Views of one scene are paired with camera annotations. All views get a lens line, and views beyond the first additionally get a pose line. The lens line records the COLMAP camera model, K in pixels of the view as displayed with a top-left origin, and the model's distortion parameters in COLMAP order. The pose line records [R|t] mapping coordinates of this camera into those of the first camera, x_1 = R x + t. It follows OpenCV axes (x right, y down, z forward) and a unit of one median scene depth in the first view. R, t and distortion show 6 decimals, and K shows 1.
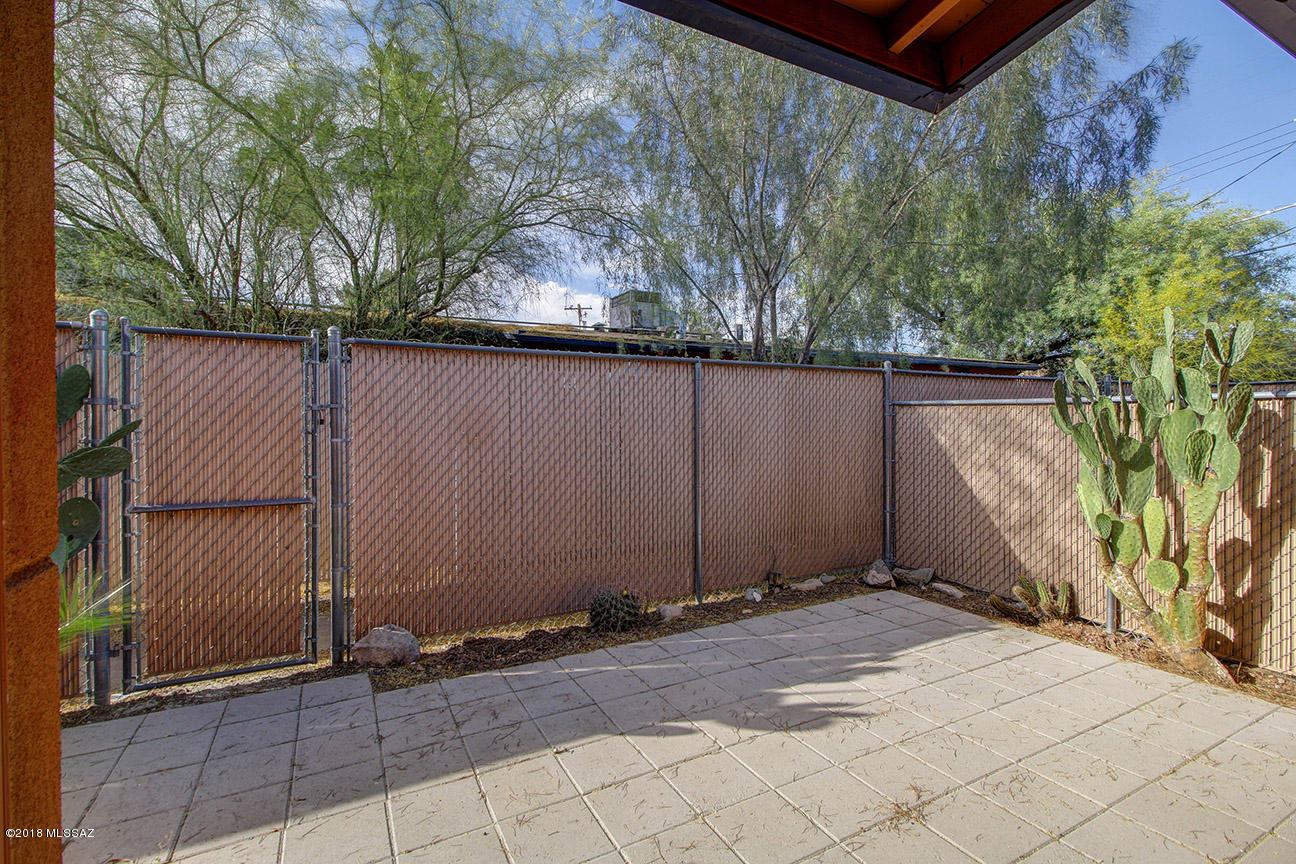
lens RADIAL K [[595.2, 0, 646.5], [0, 595.2, 426.7], [0, 0, 1]] dist [0.027688, -0.013969]
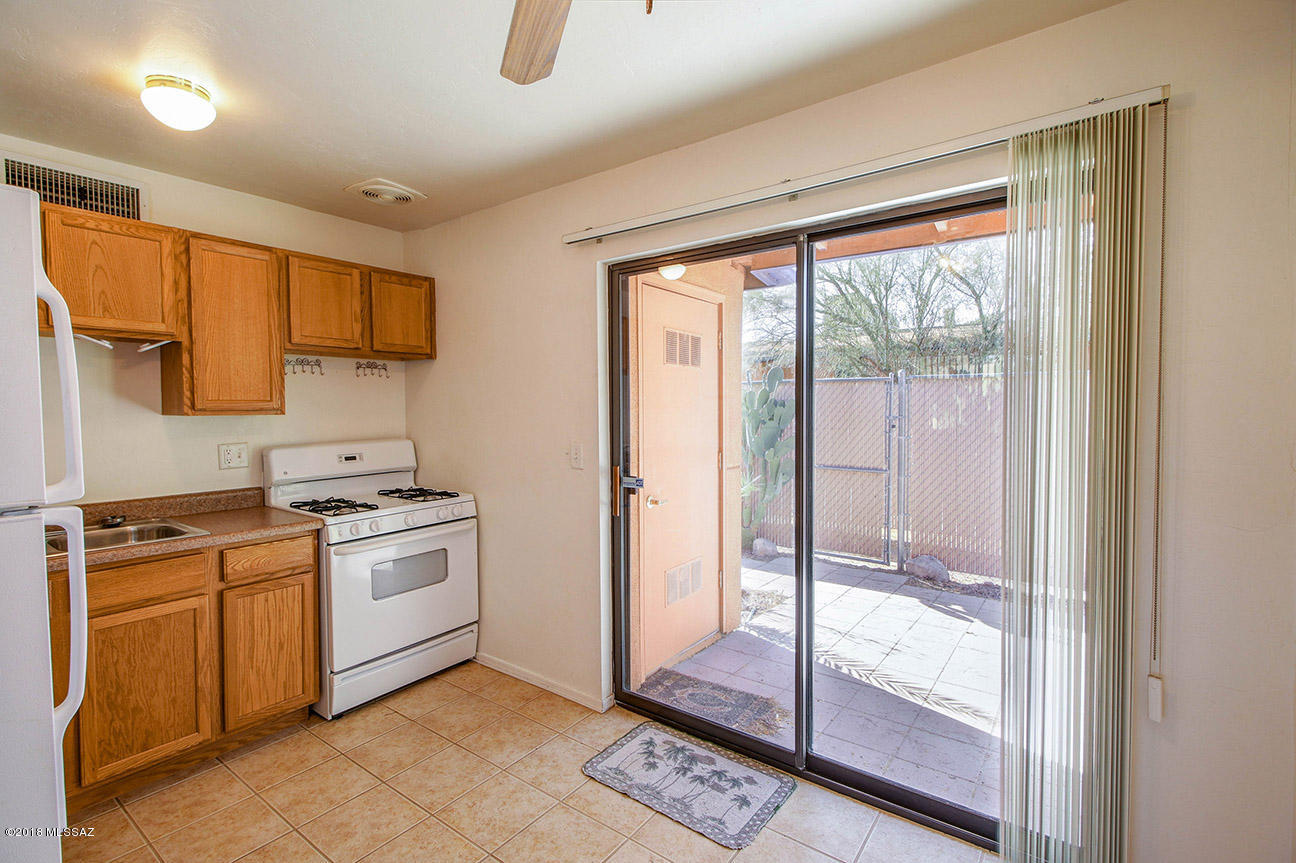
lens RADIAL K [[595.2, 0, 646.5], [0, 595.2, 426.2], [0, 0, 1]] dist [0.027688, -0.013969]
pose [[0.431417, 0.022434, -0.901874, 0.694256], [-0.012740, 0.999743, 0.018774, -0.032060], [0.902063, 0.003390, 0.431592, -0.373112]]
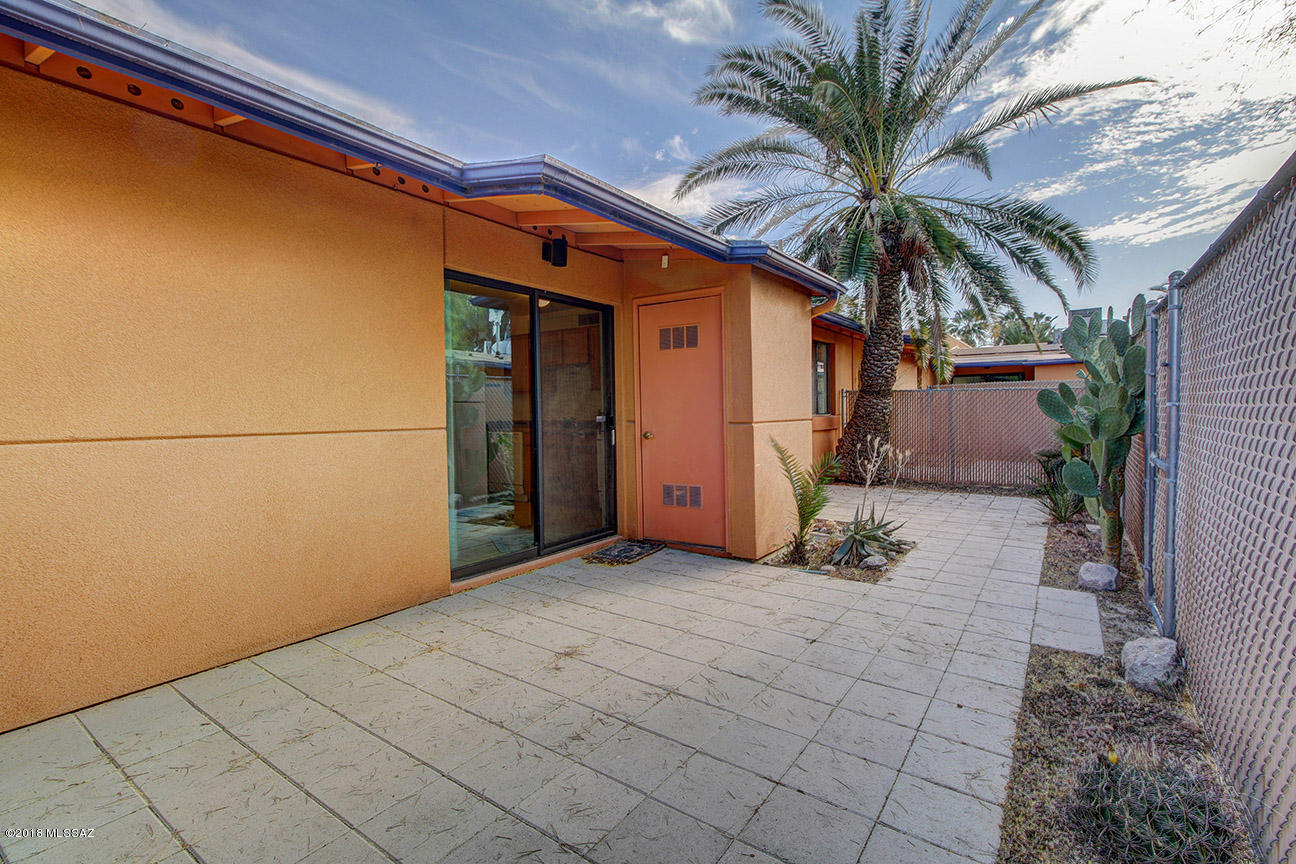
lens RADIAL K [[595.2, 0, 646.5], [0, 595.2, 426.7], [0, 0, 1]] dist [0.027688, -0.013969]
pose [[-0.893411, 0.018278, -0.448869, 0.551357], [-0.000495, 0.999131, 0.041671, 0.017716], [0.449241, 0.037452, -0.892625, 1.451028]]
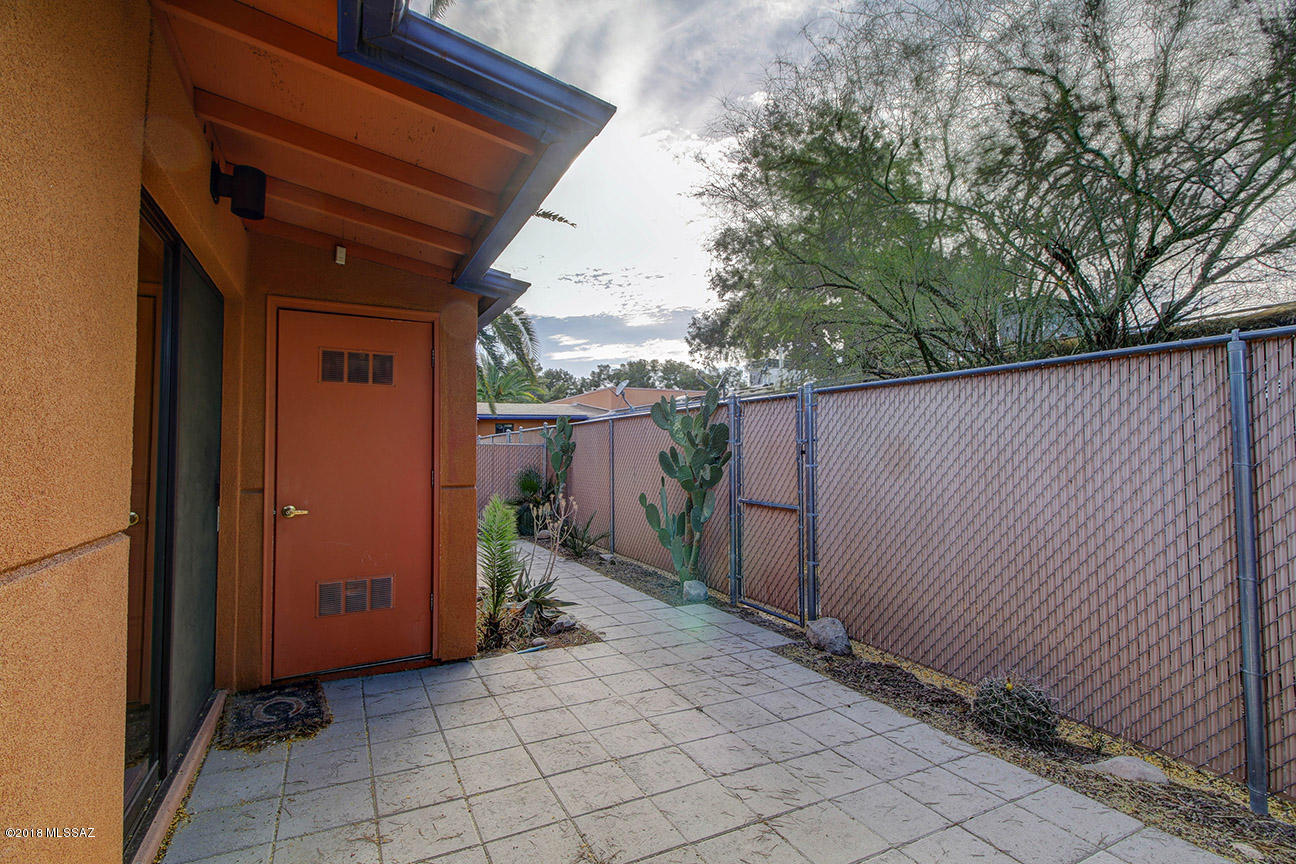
lens RADIAL K [[595.2, 0, 646.5], [0, 595.2, 426.7], [0, 0, 1]] dist [0.027688, -0.013969]
pose [[-0.016267, -0.046219, -0.998799, 0.850964], [-0.015318, 0.998825, -0.045971, 0.001320], [0.999750, 0.014552, -0.016956, 0.662102]]
